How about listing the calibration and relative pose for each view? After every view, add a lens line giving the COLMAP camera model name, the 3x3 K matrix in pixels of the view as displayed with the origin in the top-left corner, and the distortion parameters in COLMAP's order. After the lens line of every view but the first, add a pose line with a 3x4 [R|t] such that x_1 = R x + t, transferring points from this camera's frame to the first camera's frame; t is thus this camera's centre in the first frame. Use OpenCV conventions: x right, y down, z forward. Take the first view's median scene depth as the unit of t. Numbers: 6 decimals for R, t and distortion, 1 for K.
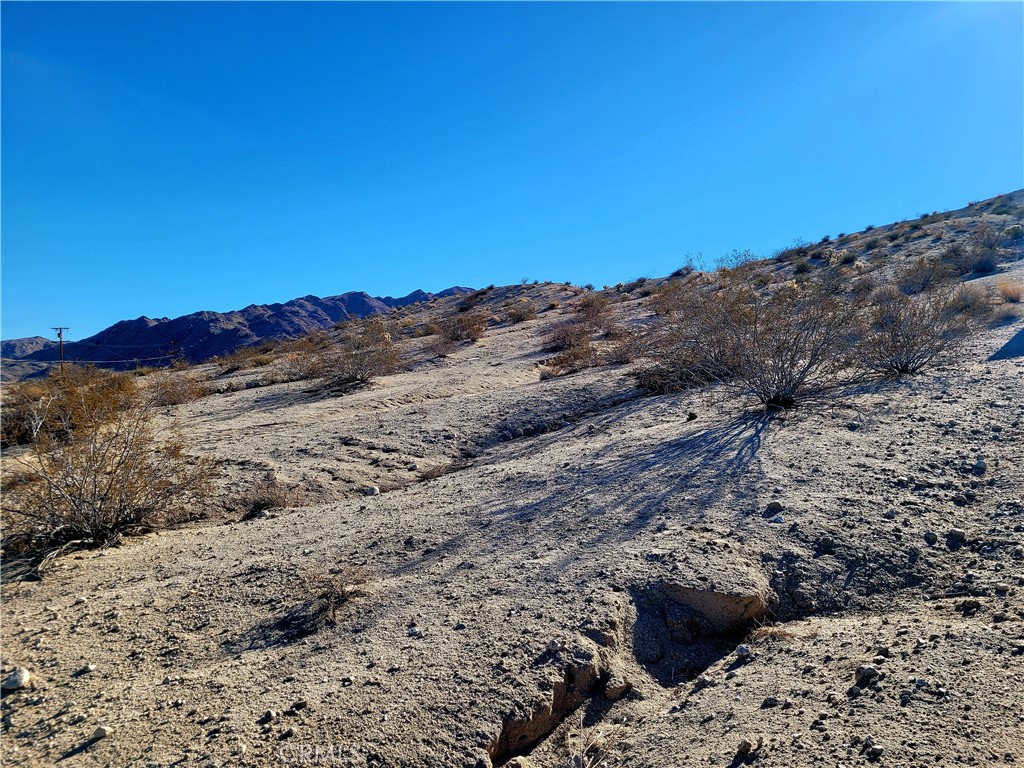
lens RADIAL K [[774.0, 0, 513.2], [0, 774.0, 381.3], [0, 0, 1]] dist [0.079630, -0.048135]
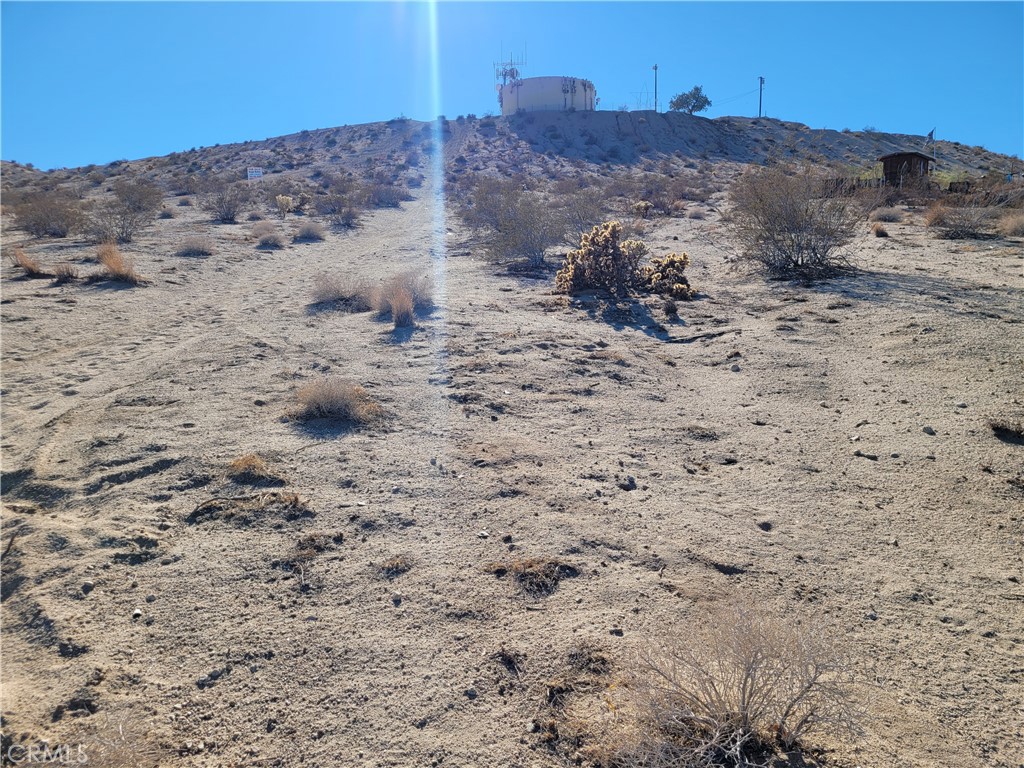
lens RADIAL K [[774.0, 0, 511.9], [0, 774.0, 384.1], [0, 0, 1]] dist [0.079630, -0.048135]
pose [[0.720705, -0.111224, 0.684261, -0.143557], [0.016406, 0.989506, 0.143560, 0.039430], [-0.693047, -0.092239, 0.714967, -0.327418]]
